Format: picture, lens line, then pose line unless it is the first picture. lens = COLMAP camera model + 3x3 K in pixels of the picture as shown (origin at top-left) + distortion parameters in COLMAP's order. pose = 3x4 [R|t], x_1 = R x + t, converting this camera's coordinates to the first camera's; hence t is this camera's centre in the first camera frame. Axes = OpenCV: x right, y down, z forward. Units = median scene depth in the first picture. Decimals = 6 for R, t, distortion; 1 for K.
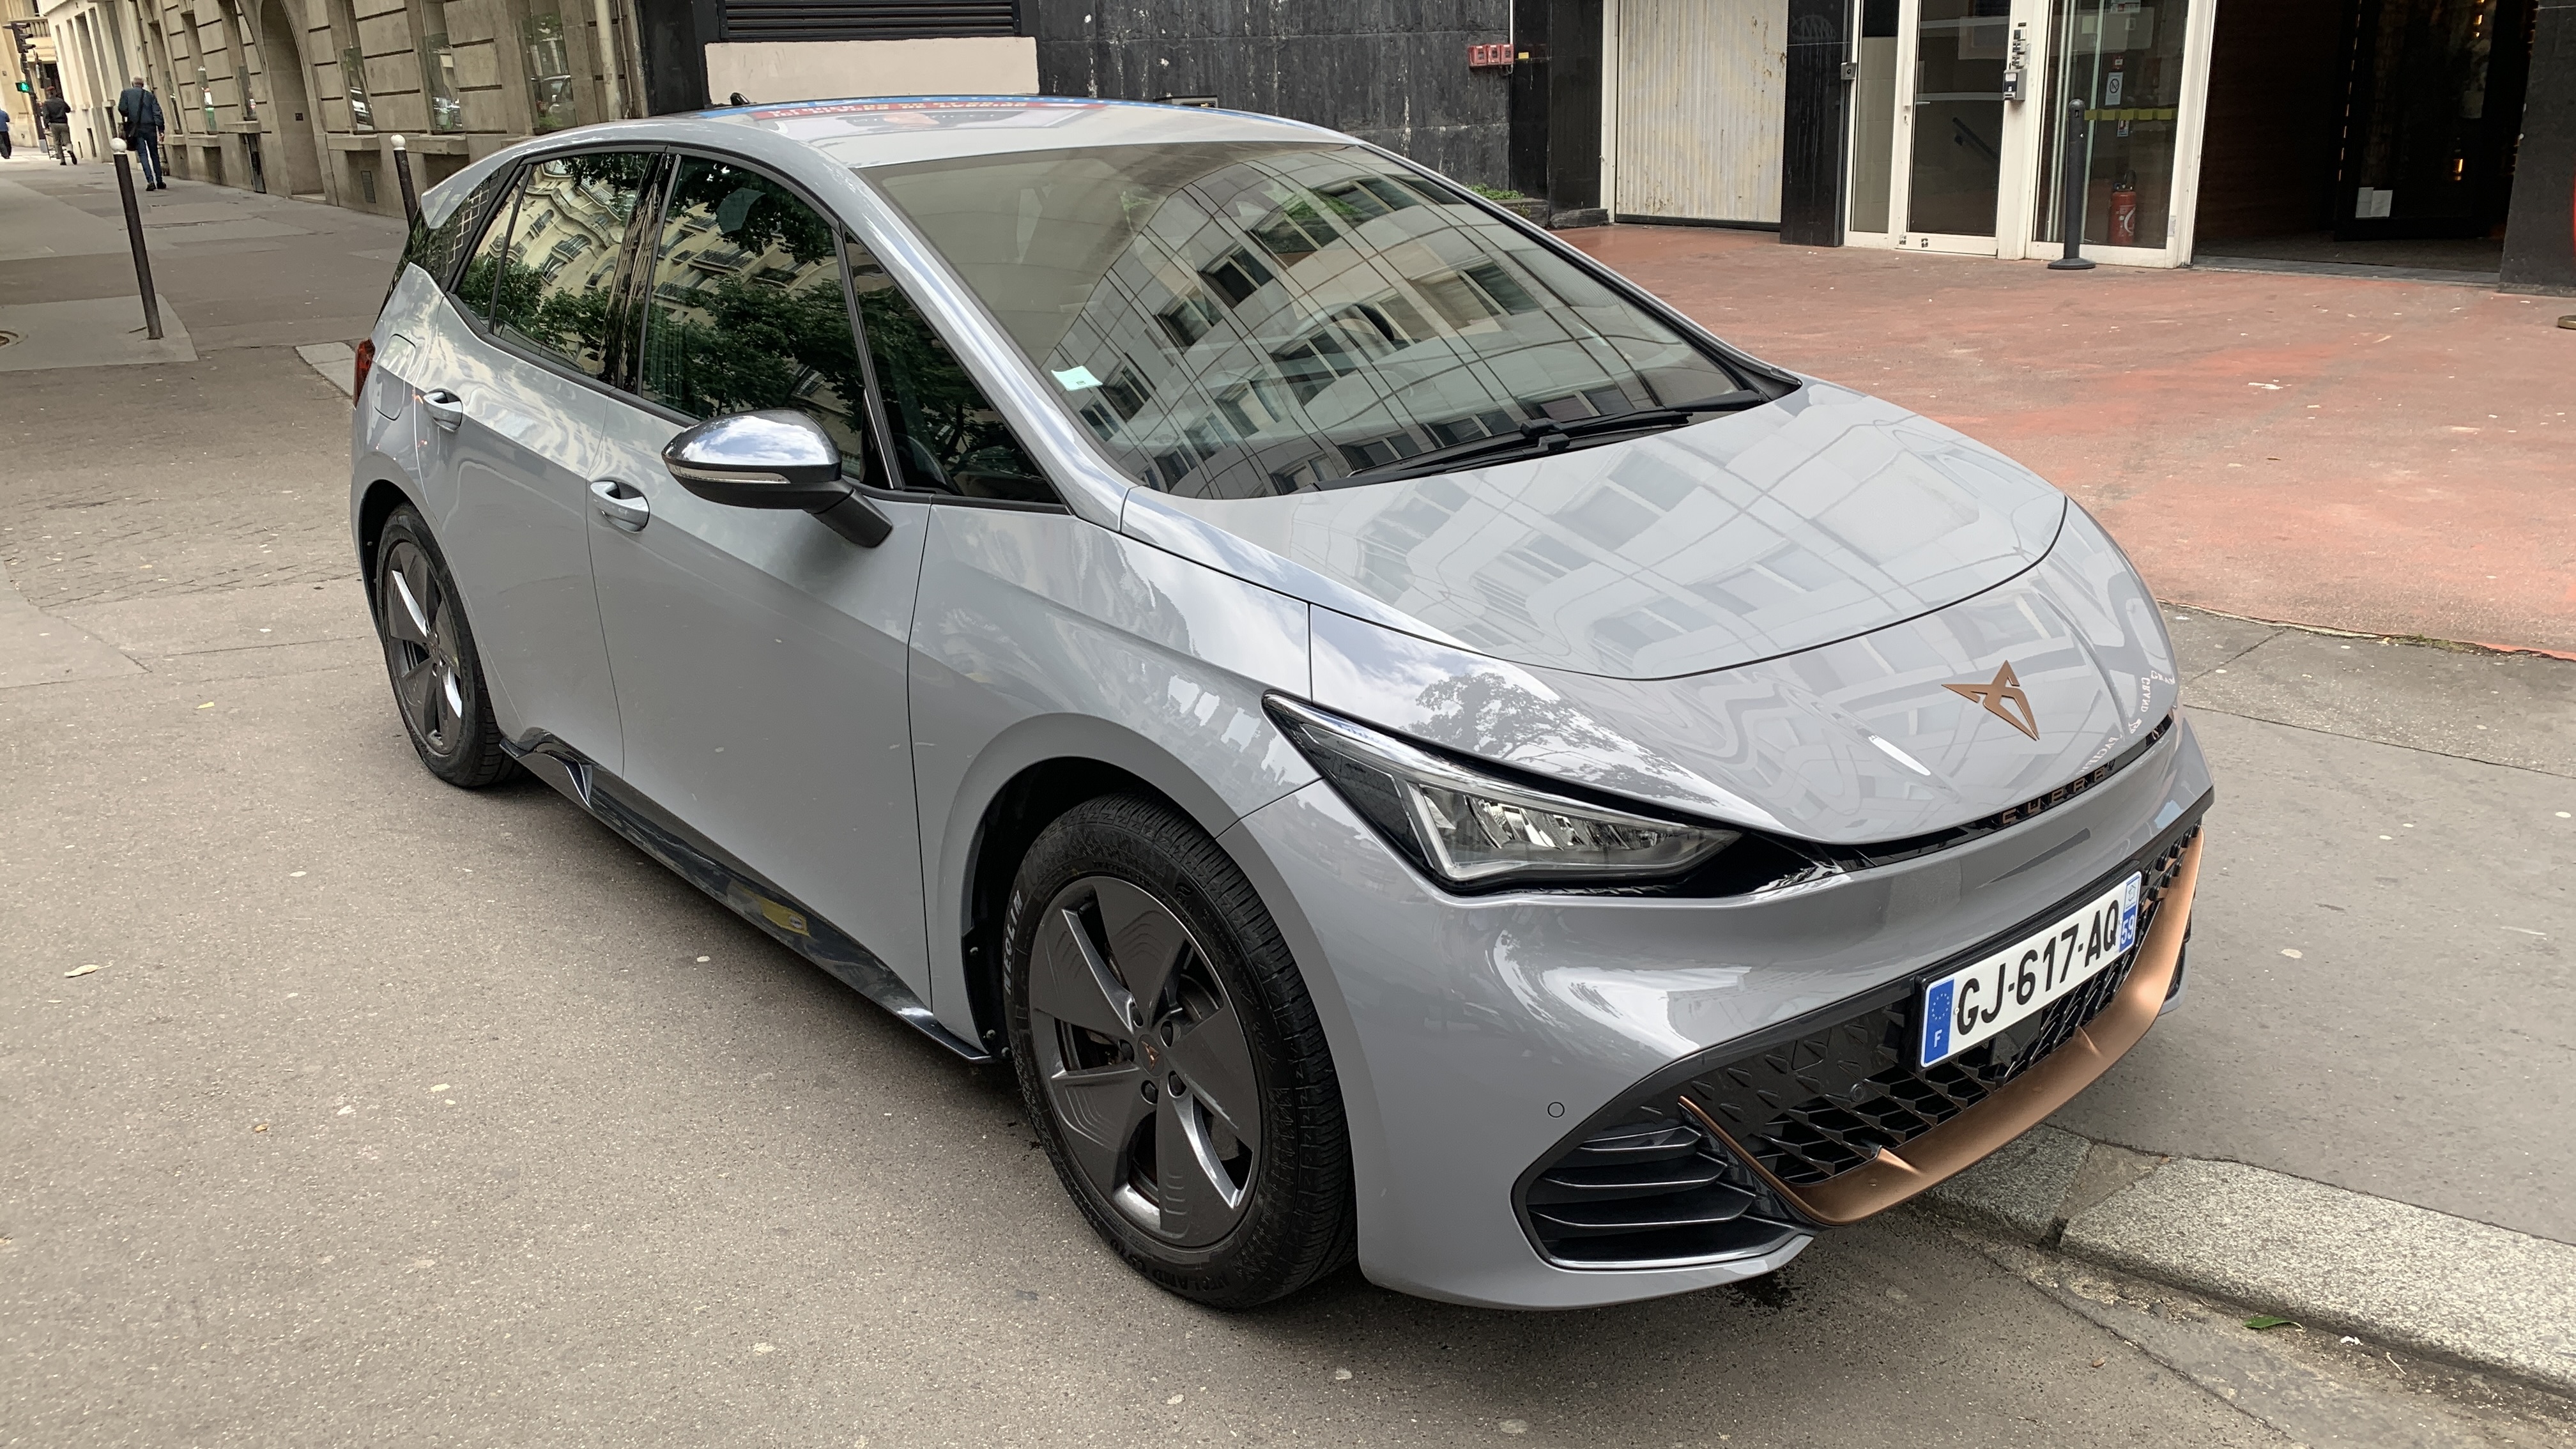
lens RADIAL K [[2039.1, 0, 1294.6], [0, 2039.1, 703.5], [0, 0, 1]] dist [0.041731, -0.049593]
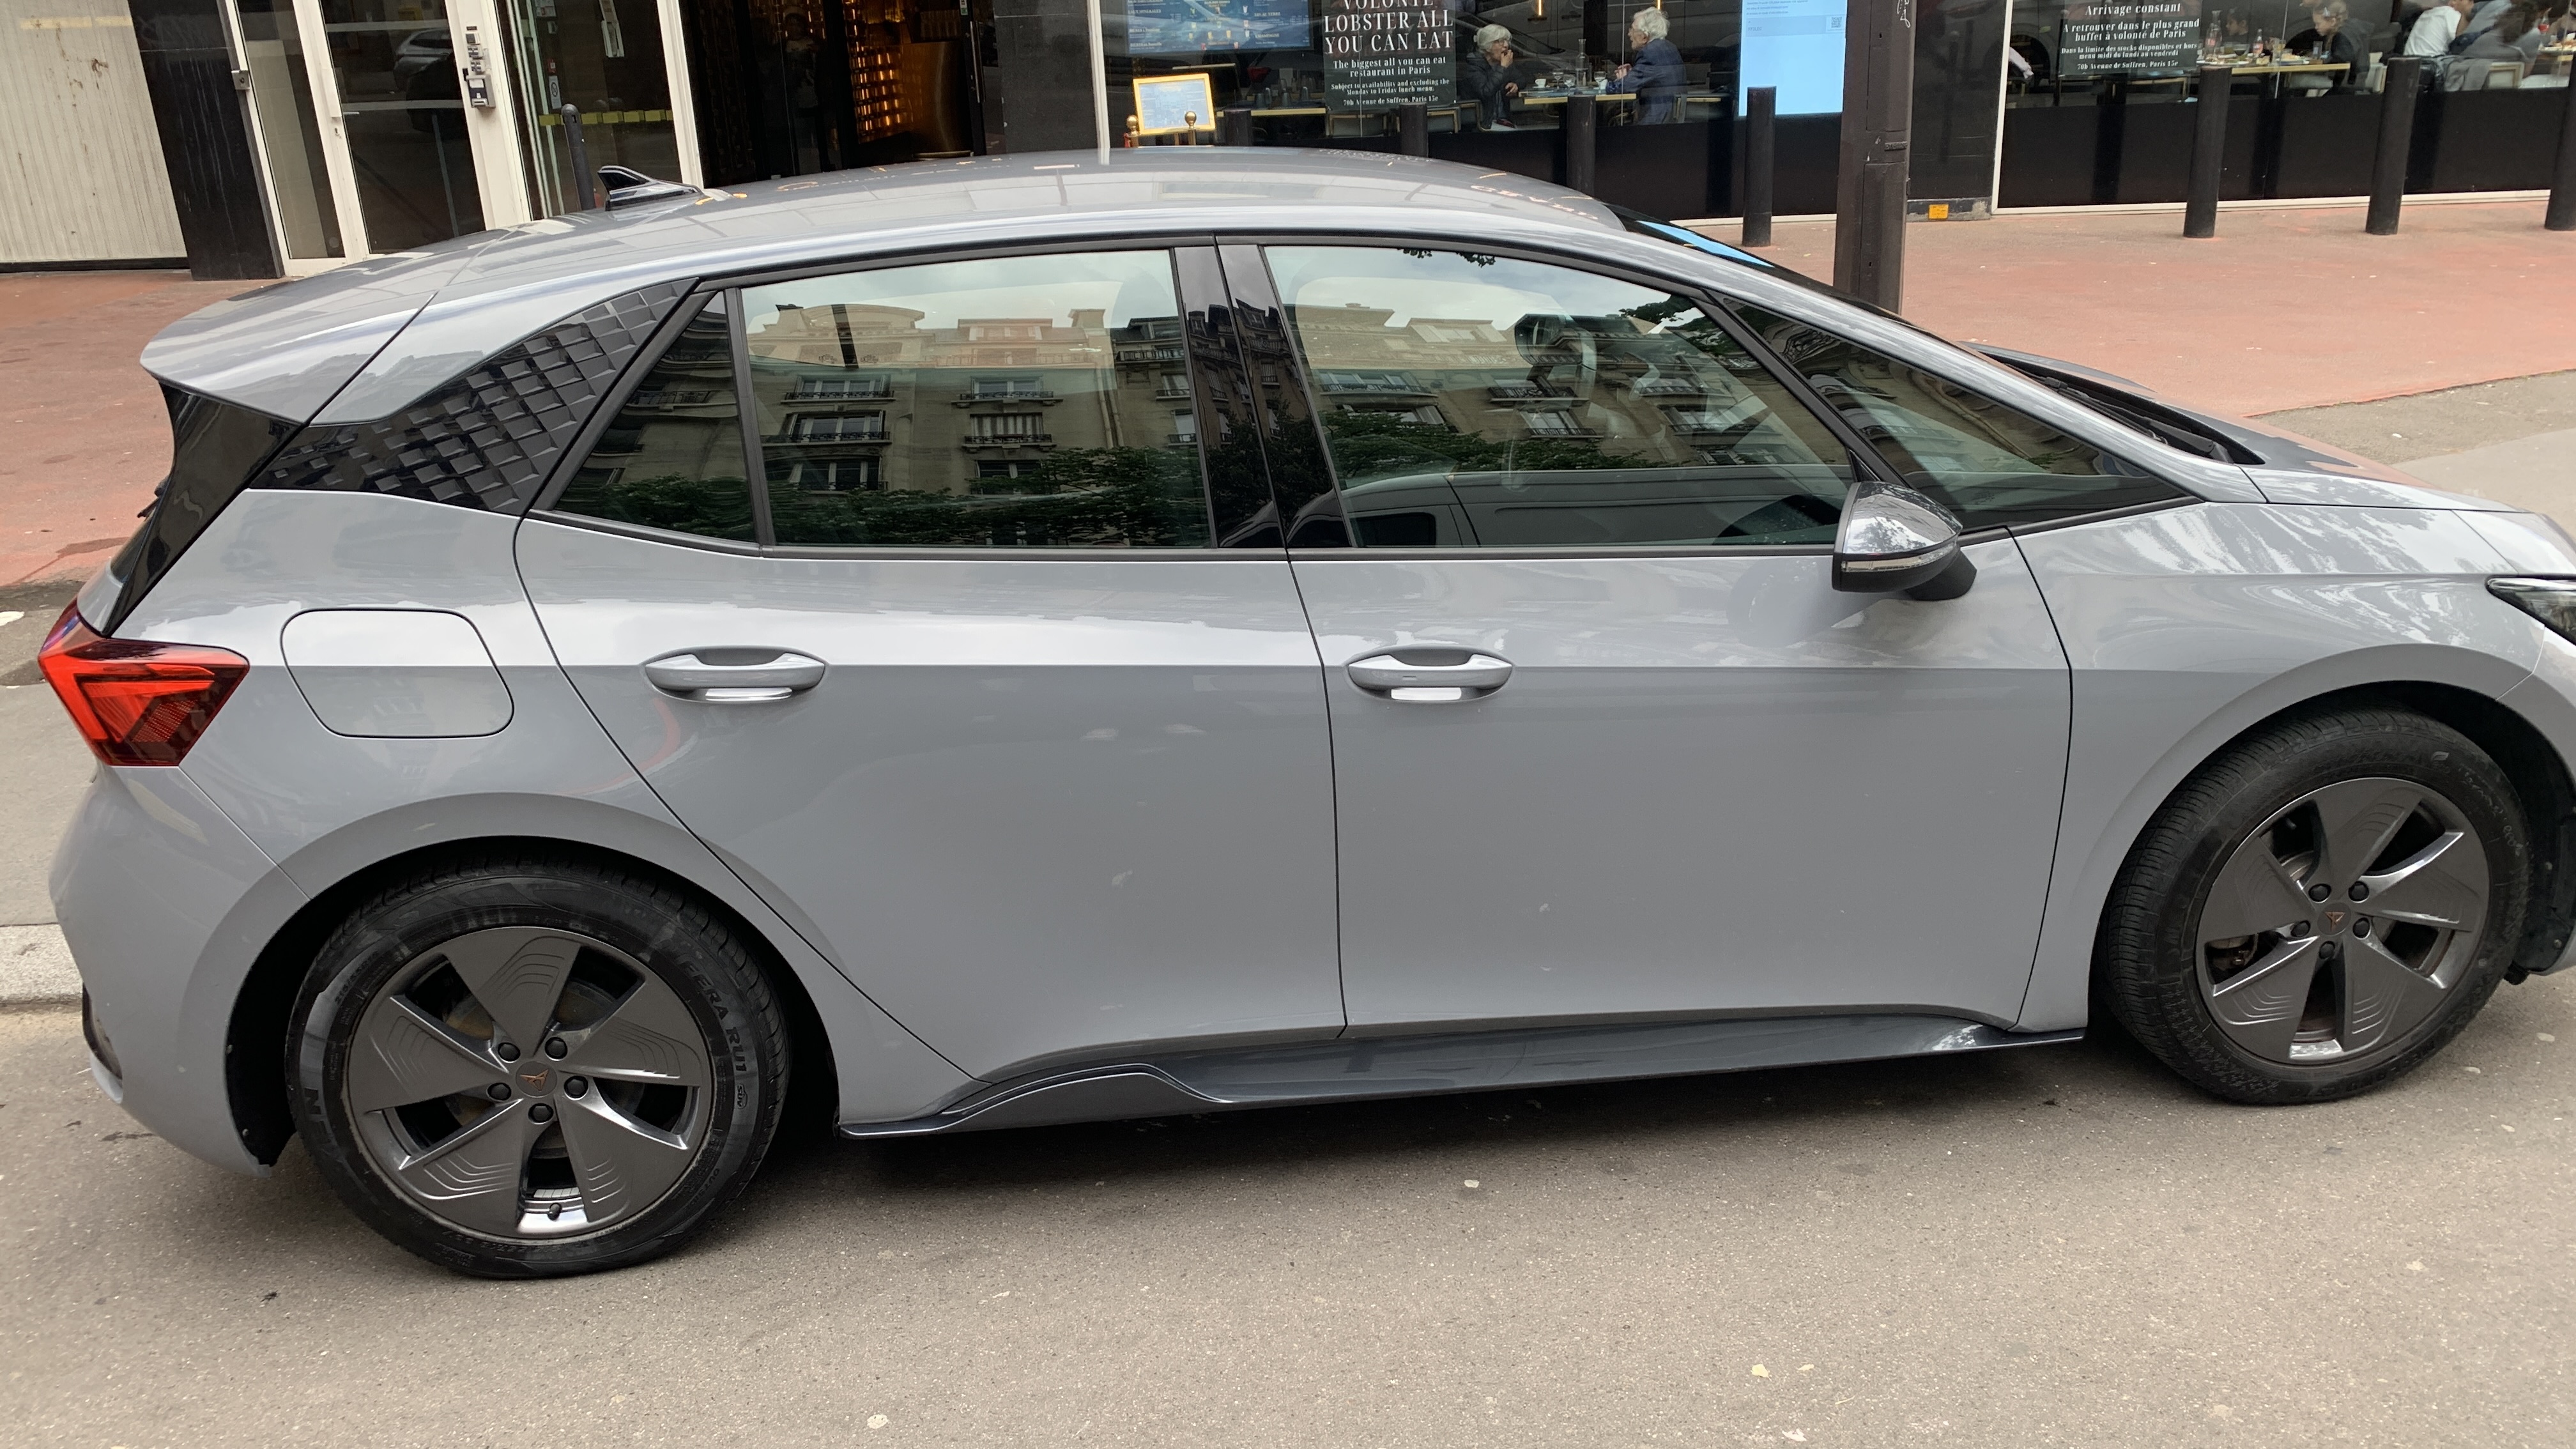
lens RADIAL K [[2039.1, 0, 1294.6], [0, 2039.1, 703.5], [0, 0, 1]] dist [0.041731, -0.049593]
pose [[0.528512, -0.270690, 0.804613, -0.298647], [0.267838, 0.952561, 0.144534, -0.063605], [-0.805567, 0.139118, 0.575942, 0.173825]]
